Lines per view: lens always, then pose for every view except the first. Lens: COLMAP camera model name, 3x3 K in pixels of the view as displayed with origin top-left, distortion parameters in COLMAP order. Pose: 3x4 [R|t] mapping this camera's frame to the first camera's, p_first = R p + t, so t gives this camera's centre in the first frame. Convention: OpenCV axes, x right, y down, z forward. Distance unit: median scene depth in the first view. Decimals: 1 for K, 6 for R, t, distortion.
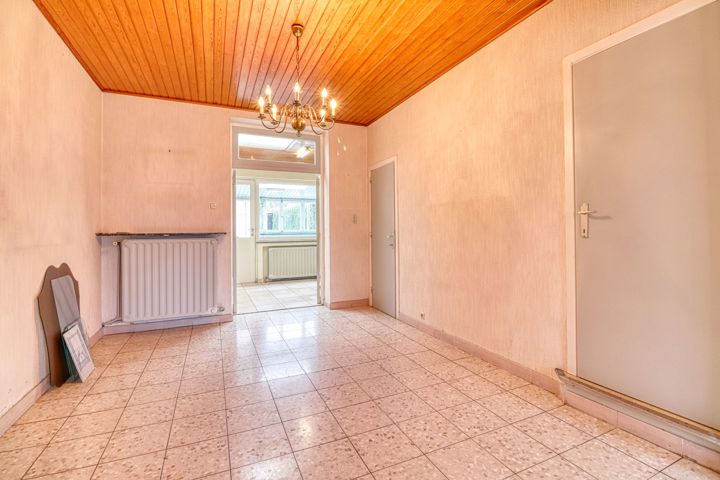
lens RADIAL K [[333.9, 0, 368.5], [0, 333.9, 229.0], [0, 0, 1]] dist [-0.008258, -0.005372]
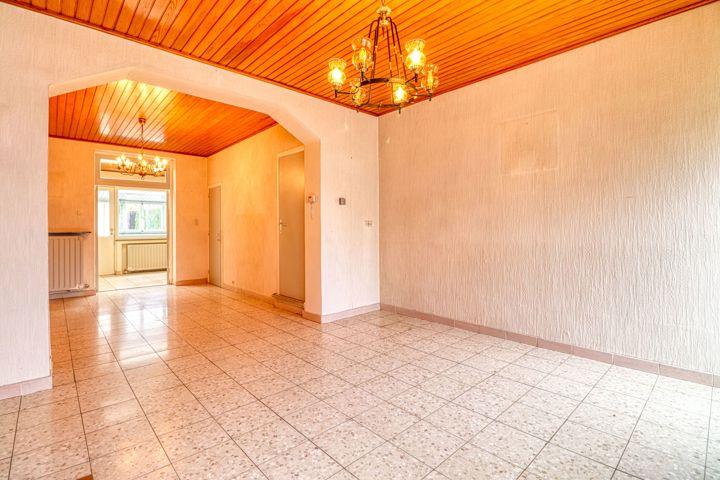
lens RADIAL K [[333.9, 0, 362.1], [0, 333.9, 229.2], [0, 0, 1]] dist [-0.008258, -0.005372]
pose [[0.950906, 0.004258, 0.309450, 0.253135], [-0.004527, 0.999990, 0.000150, -0.006121], [-0.309447, -0.001543, 0.950916, -0.752962]]
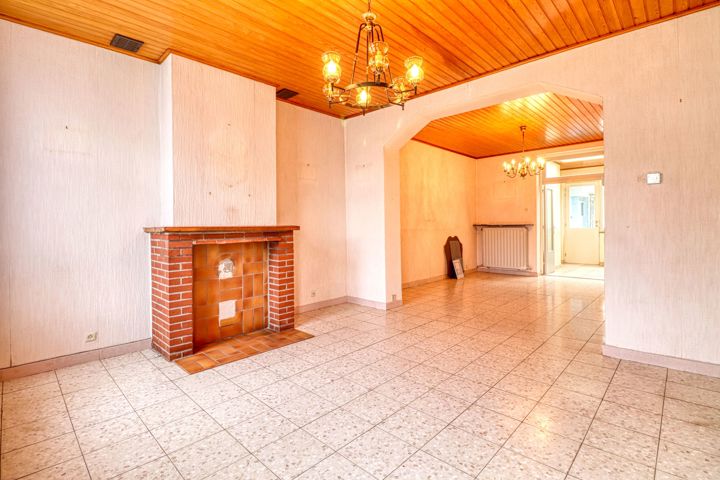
lens RADIAL K [[333.9, 0, 371.4], [0, 333.9, 221.9], [0, 0, 1]] dist [-0.008258, -0.005372]
pose [[0.396999, -0.001553, -0.917818, 0.927951], [0.009788, 0.999949, 0.002541, -0.016971], [0.917767, -0.009993, 0.396994, -0.501576]]
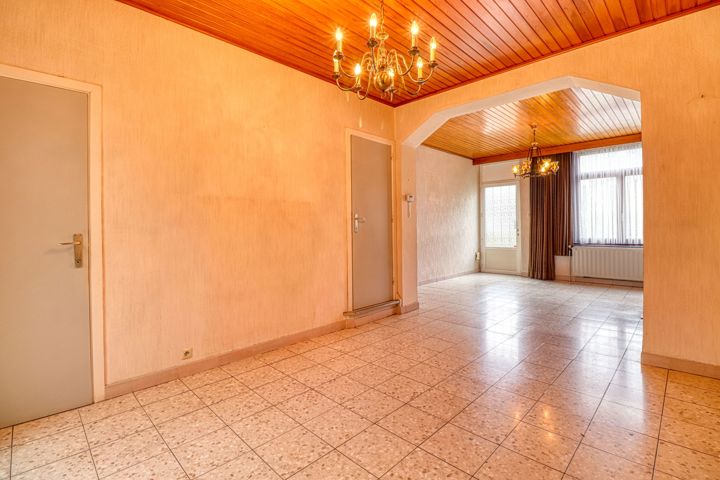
lens RADIAL K [[333.9, 0, 359.0], [0, 333.9, 228.4], [0, 0, 1]] dist [-0.008258, -0.005372]
pose [[-0.345685, 0.011861, 0.938276, -0.600998], [0.010653, 0.999905, -0.008715, 0.011257], [-0.938290, 0.006983, -0.345779, 0.893172]]
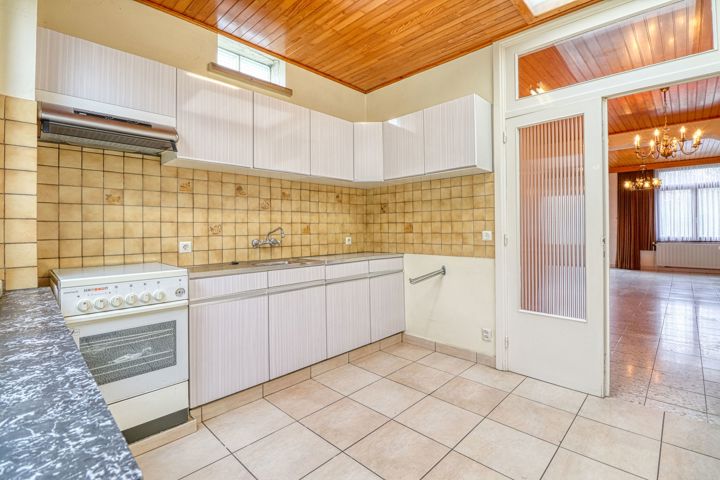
lens RADIAL K [[333.9, 0, 362.3], [0, 333.9, 228.5], [0, 0, 1]] dist [-0.008258, -0.005372]
pose [[-0.355936, 0.016898, 0.934358, -0.732488], [0.011118, 0.999842, -0.013847, 0.013338], [-0.934444, 0.005460, -0.356068, 1.882449]]
